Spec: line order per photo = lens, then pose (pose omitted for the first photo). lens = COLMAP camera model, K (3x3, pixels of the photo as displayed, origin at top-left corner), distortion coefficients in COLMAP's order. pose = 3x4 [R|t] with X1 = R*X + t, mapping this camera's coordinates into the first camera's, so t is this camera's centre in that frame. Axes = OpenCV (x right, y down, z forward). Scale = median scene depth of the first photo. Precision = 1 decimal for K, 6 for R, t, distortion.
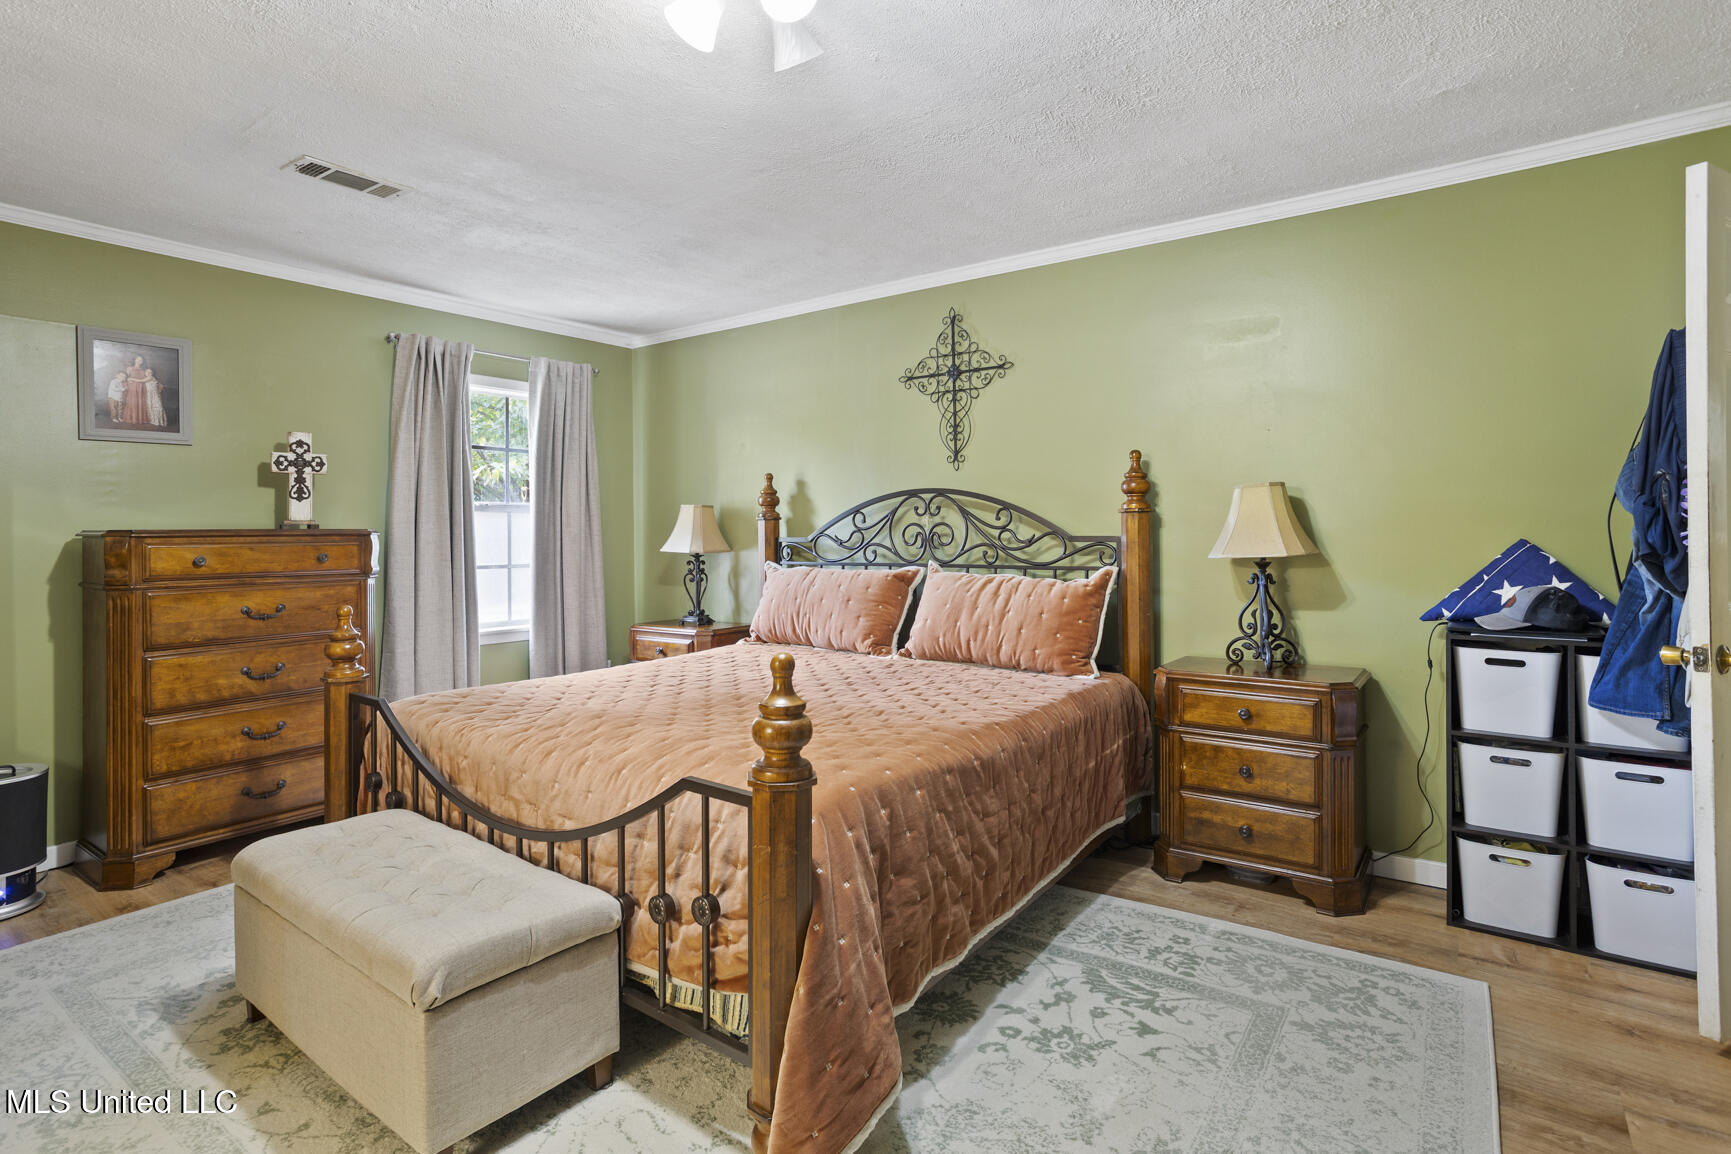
lens RADIAL K [[854.8, 0, 865.7], [0, 854.8, 527.4], [0, 0, 1]] dist [-0.026373, 0.000240]
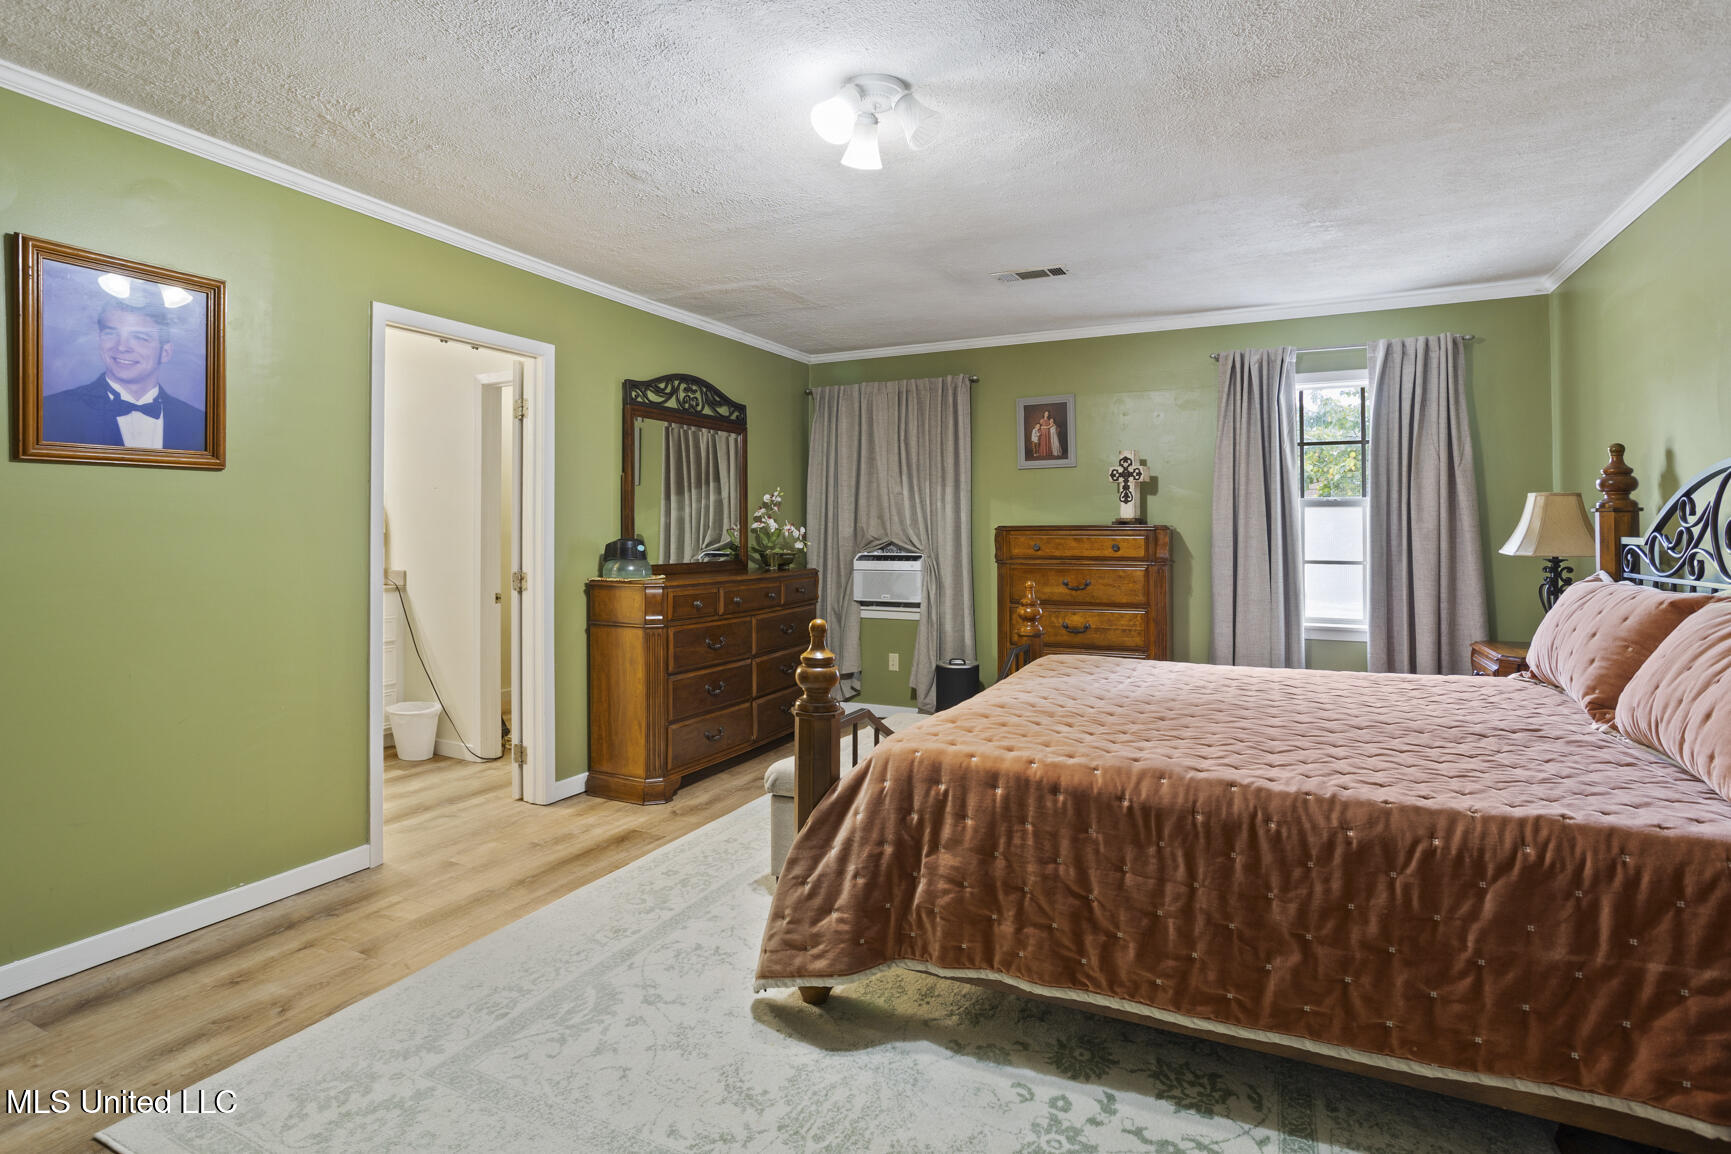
lens RADIAL K [[854.8, 0, 865.7], [0, 854.8, 527.4], [0, 0, 1]] dist [-0.026373, 0.000240]
pose [[0.181220, 0.005063, -0.983429, 0.554963], [0.004360, 0.999973, 0.005951, -0.003584], [0.983433, -0.005366, 0.181193, 0.362922]]
